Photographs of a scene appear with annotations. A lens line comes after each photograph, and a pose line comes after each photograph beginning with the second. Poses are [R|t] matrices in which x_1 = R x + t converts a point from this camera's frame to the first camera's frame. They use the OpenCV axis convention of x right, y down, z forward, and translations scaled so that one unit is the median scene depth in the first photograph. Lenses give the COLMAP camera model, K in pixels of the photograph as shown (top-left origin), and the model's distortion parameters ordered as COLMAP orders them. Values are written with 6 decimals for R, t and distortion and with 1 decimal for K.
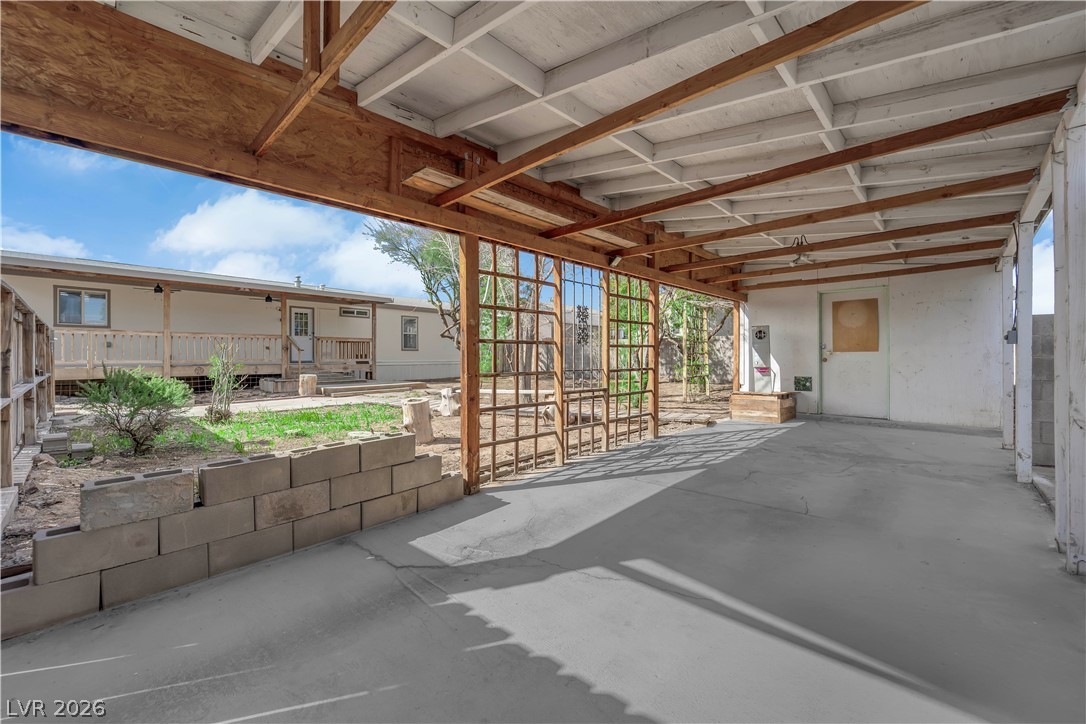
lens RADIAL K [[437.2, 0, 545.3], [0, 437.2, 357.5], [0, 0, 1]] dist [-0.010737, -0.000495]
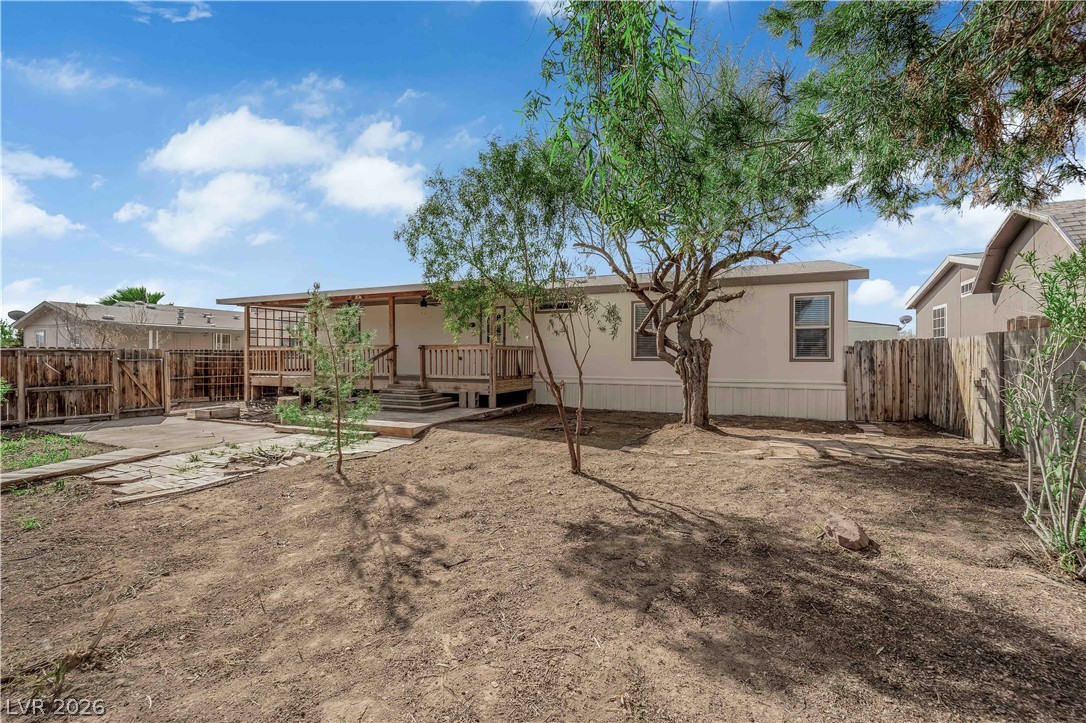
lens RADIAL K [[433.9, 0, 543.8], [0, 433.9, 357.0], [0, 0, 1]] dist [-0.014437, -0.000397]
pose [[0.287231, 0.005401, -0.957846, 0.221890], [-0.006320, 0.999973, 0.003743, -0.024987], [0.957841, 0.004978, 0.287257, 0.800335]]
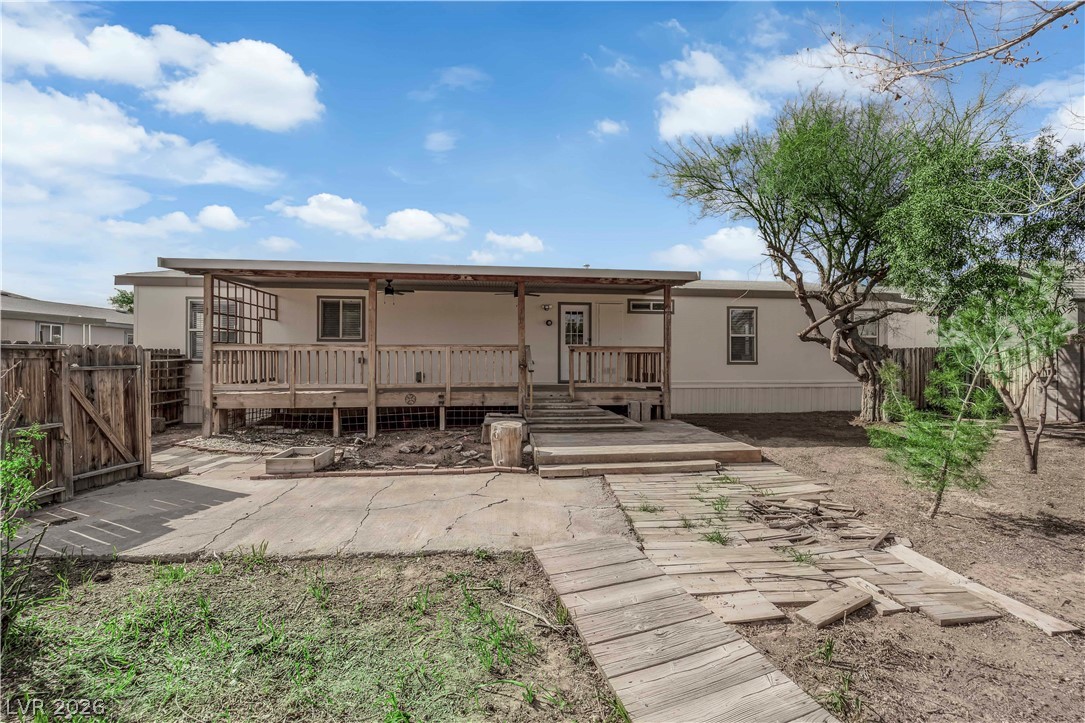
lens RADIAL K [[456.0, 0, 537.8], [0, 456.0, 353.8], [0, 0, 1]] dist [-0.001125, -0.000088]
pose [[0.723532, -0.005720, -0.690268, -0.094086], [-0.006293, 0.999869, -0.014882, -0.021894], [0.690263, 0.015112, 0.723401, 0.405529]]
